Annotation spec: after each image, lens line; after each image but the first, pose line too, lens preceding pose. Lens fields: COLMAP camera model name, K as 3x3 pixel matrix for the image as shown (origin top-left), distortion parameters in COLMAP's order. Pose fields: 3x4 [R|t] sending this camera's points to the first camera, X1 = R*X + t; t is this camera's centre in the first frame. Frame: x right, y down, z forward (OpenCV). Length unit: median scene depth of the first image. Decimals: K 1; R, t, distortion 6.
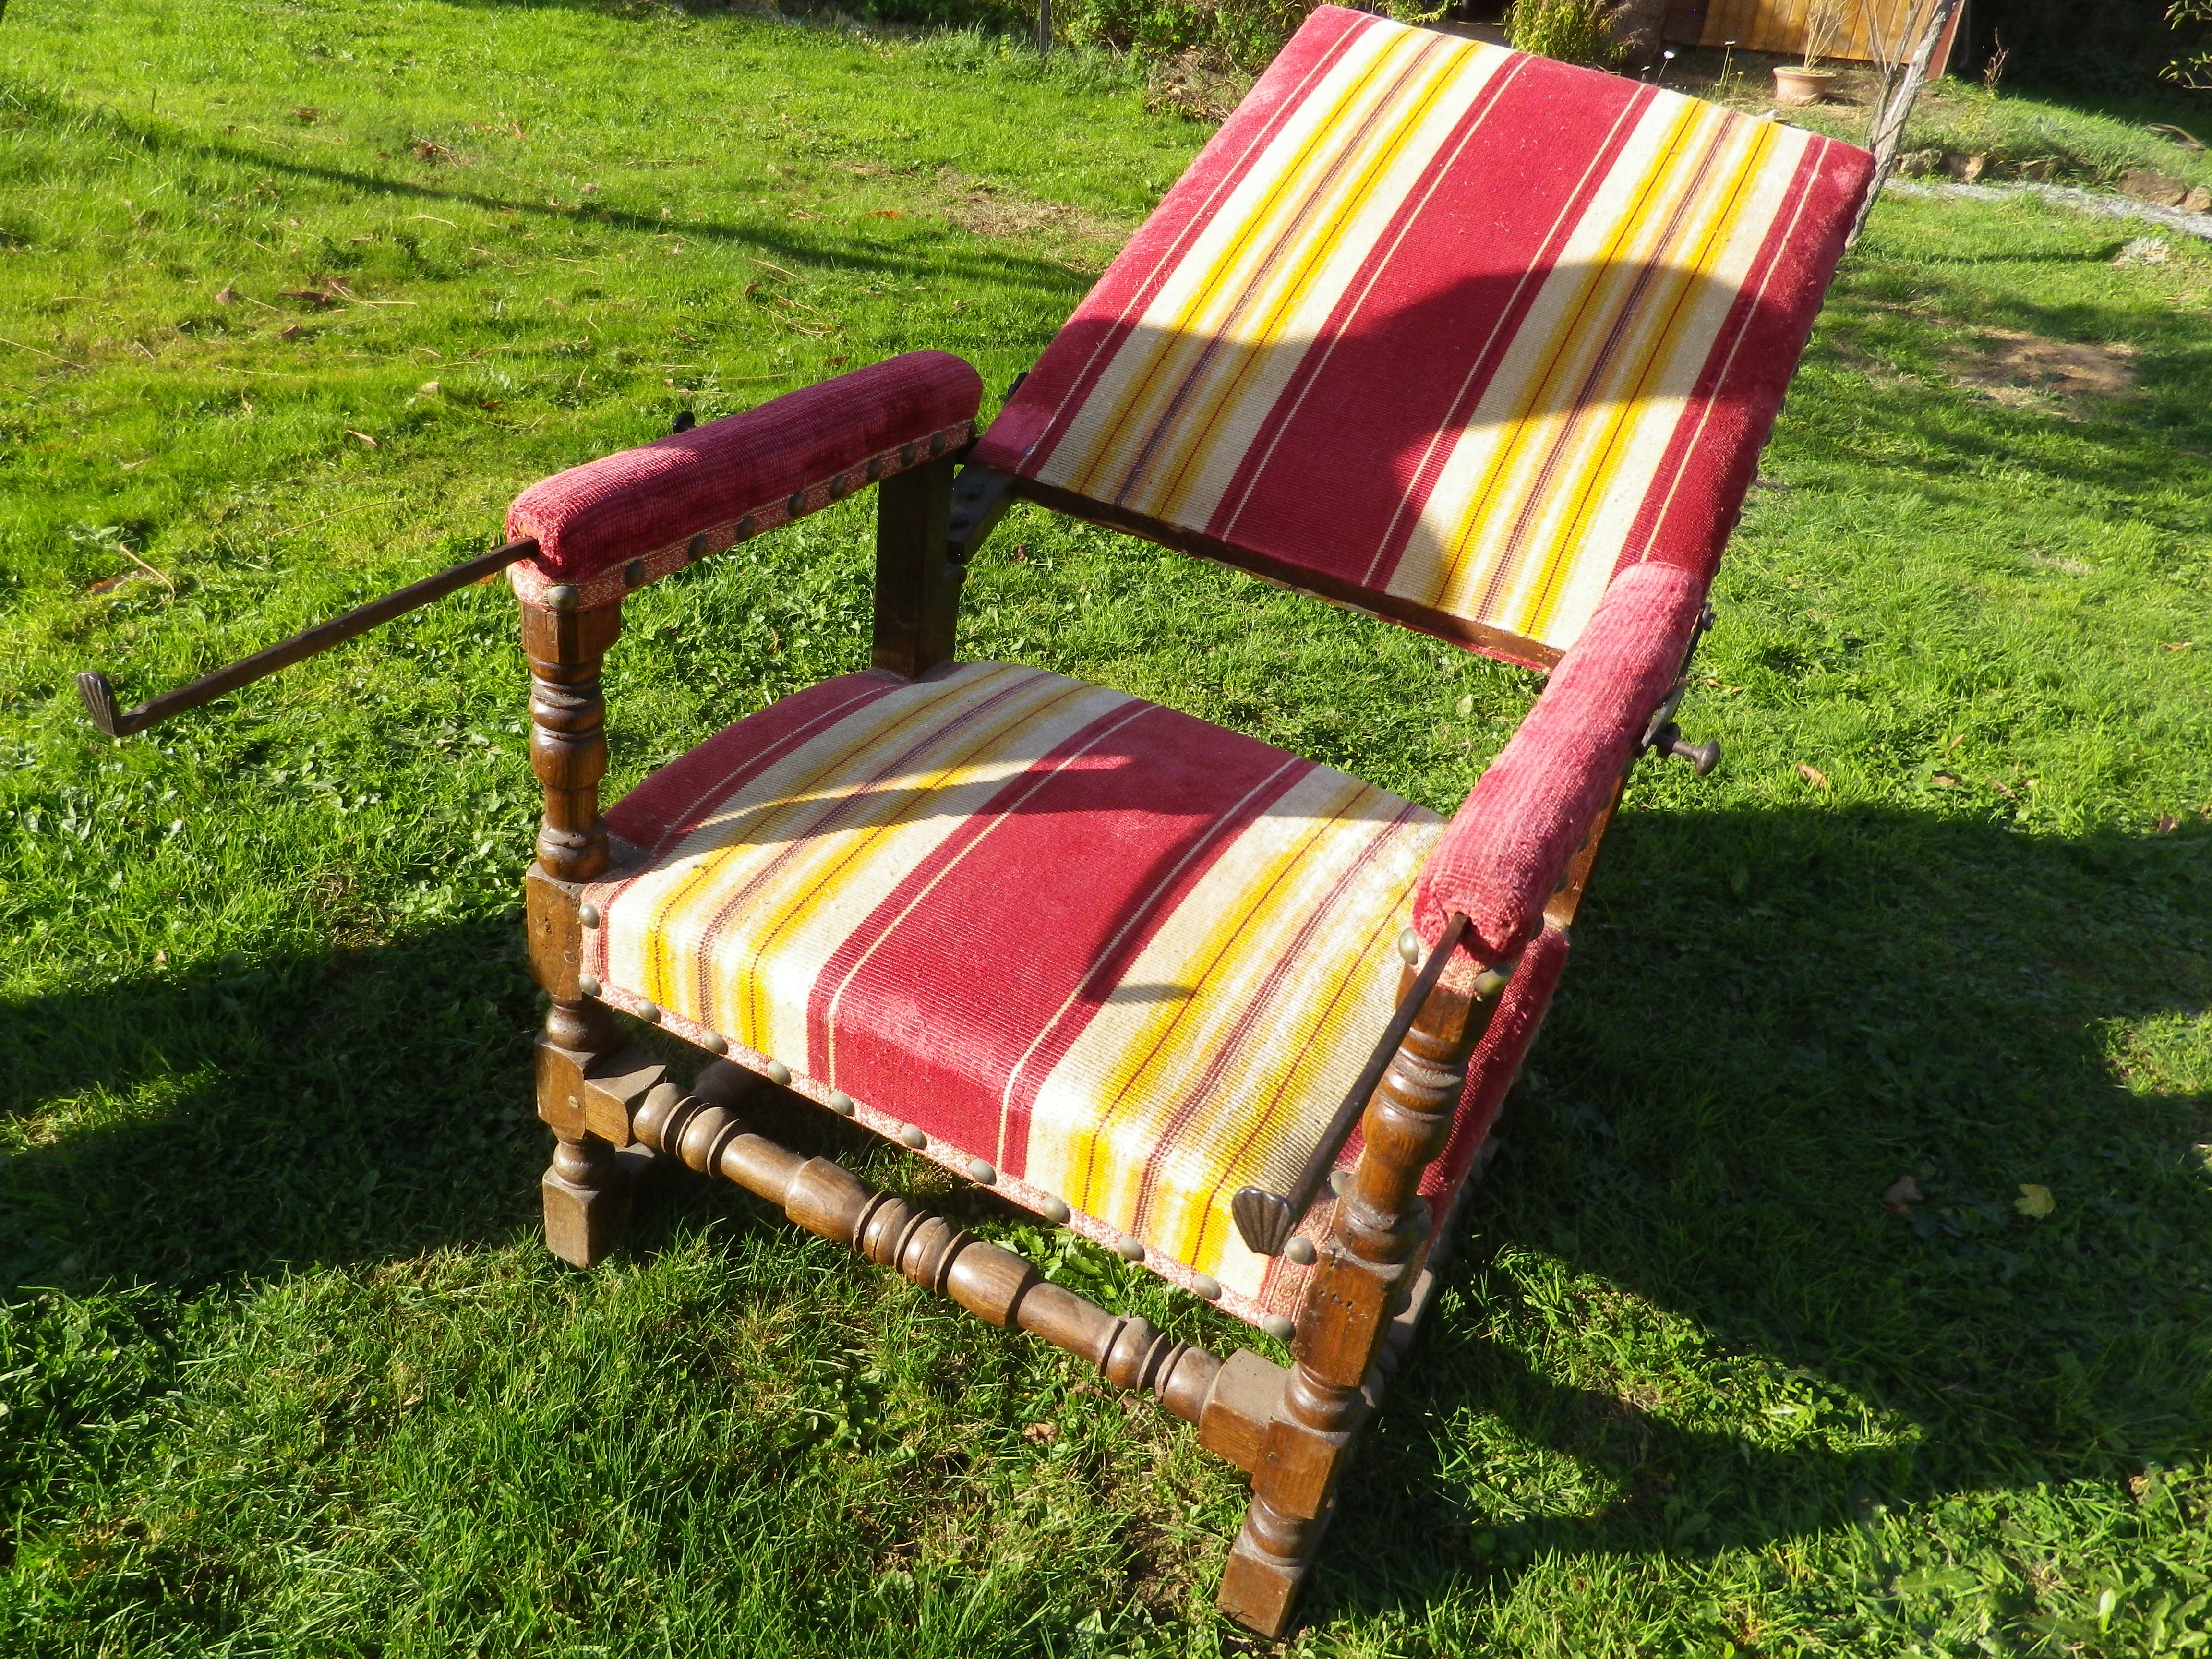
lens RADIAL K [[1670.2, 0, 1101.7], [0, 1670.2, 777.6], [0, 0, 1]] dist [0.009512, -0.005139]
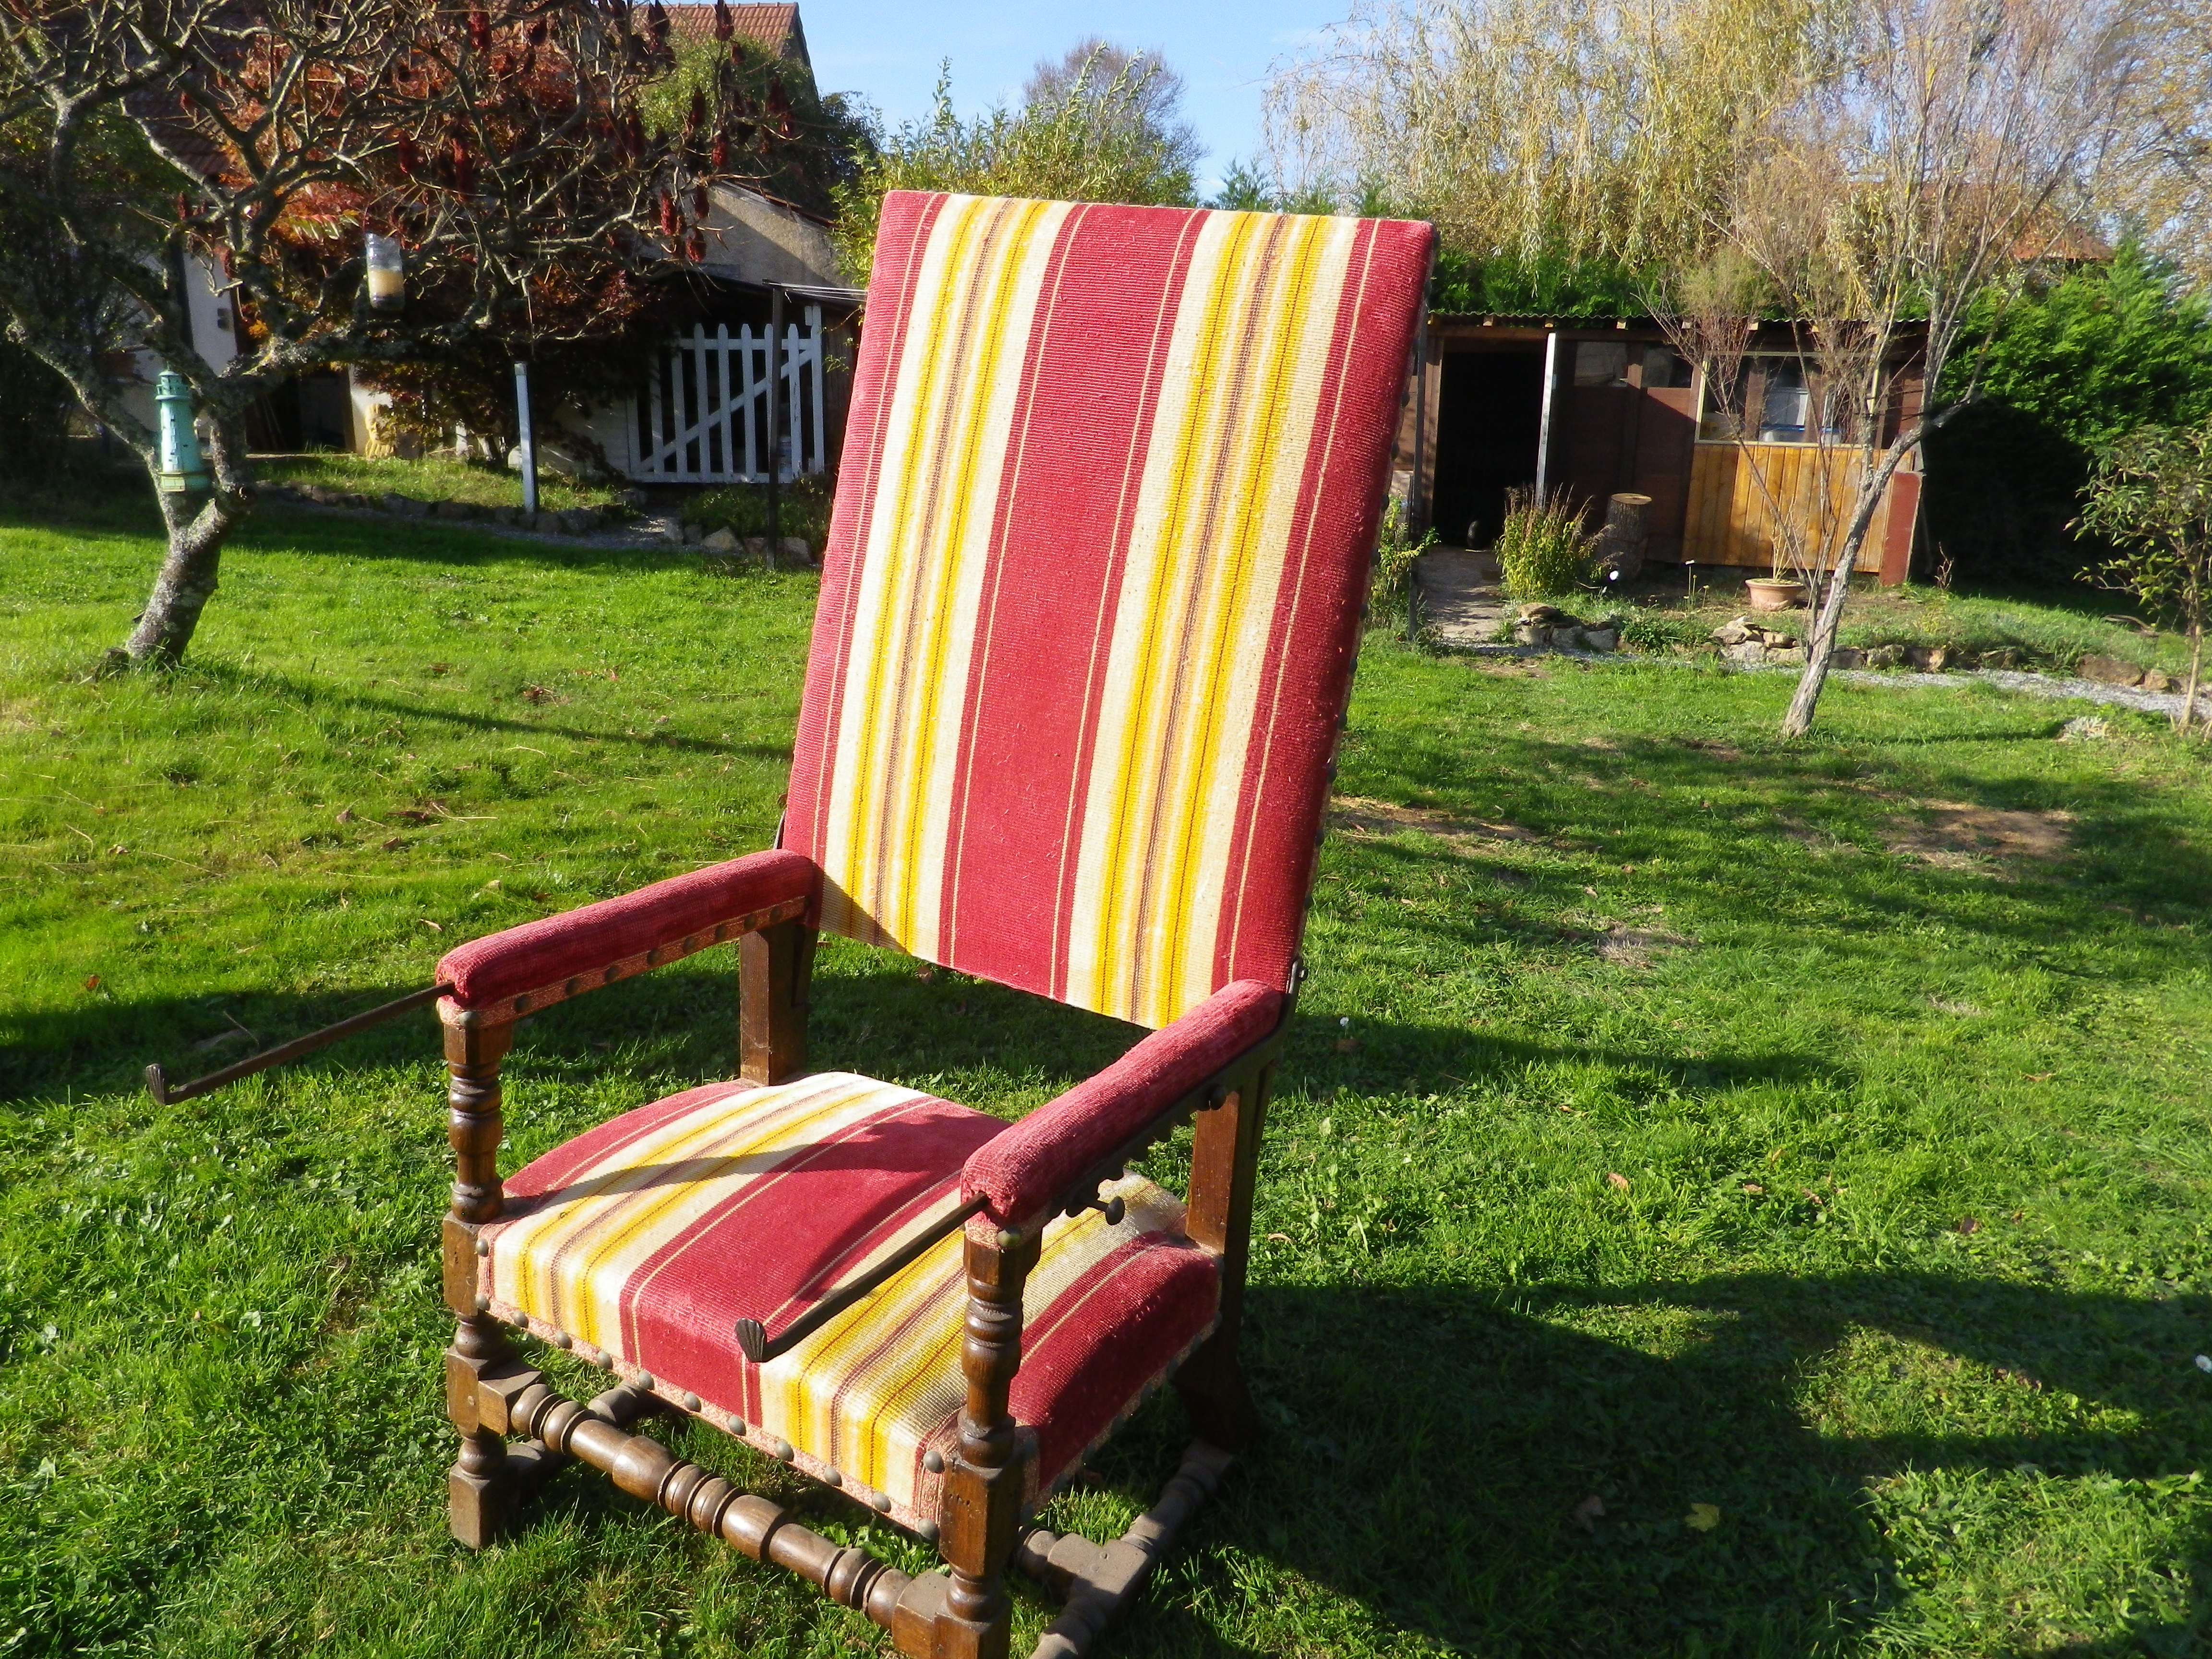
lens RADIAL K [[1624.2, 0, 1100.3], [0, 1624.2, 835.3], [0, 0, 1]] dist [0.009905, -0.001390]
pose [[0.998272, -0.025442, -0.052975, 0.097815], [0.011363, 0.967979, -0.250773, 0.033273], [0.057659, 0.249737, 0.966595, -0.124914]]
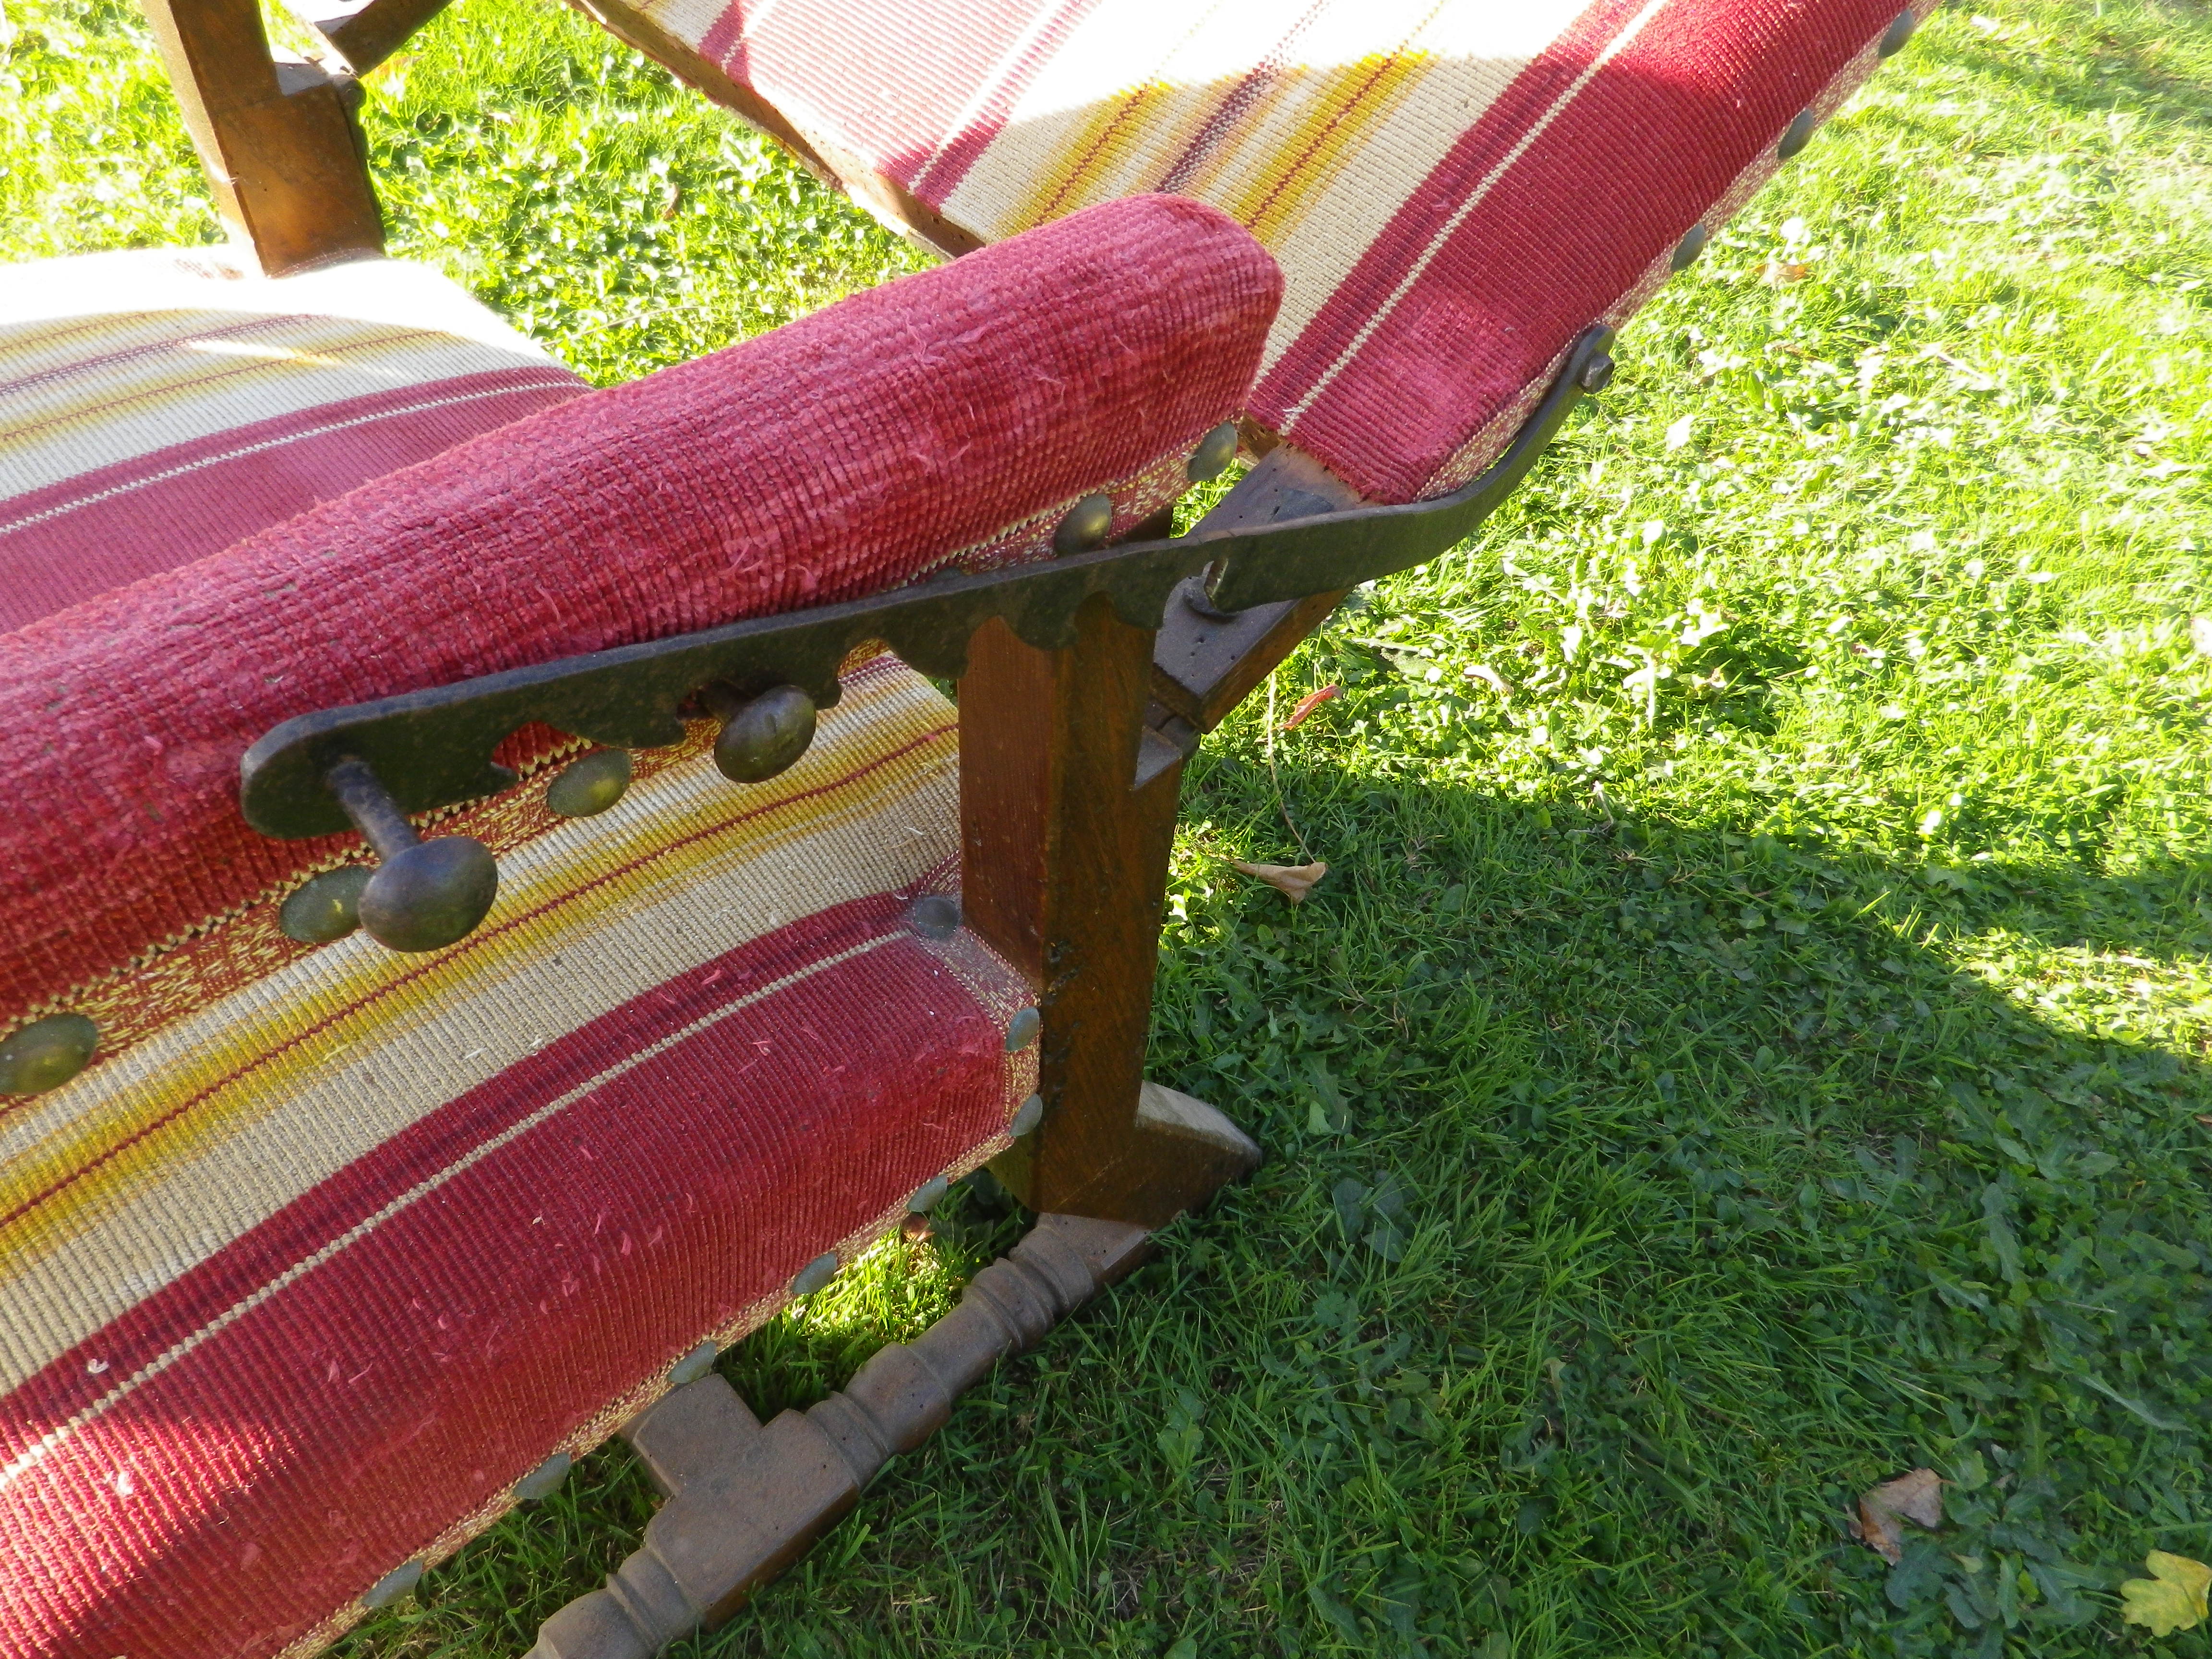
lens RADIAL K [[1670.2, 0, 1101.7], [0, 1670.2, 777.6], [0, 0, 1]] dist [0.009512, -0.005139]
pose [[0.945627, 0.206746, -0.251089, 0.152675], [-0.141687, 0.956728, 0.254158, -0.037624], [0.292770, -0.204763, 0.934001, 0.220691]]
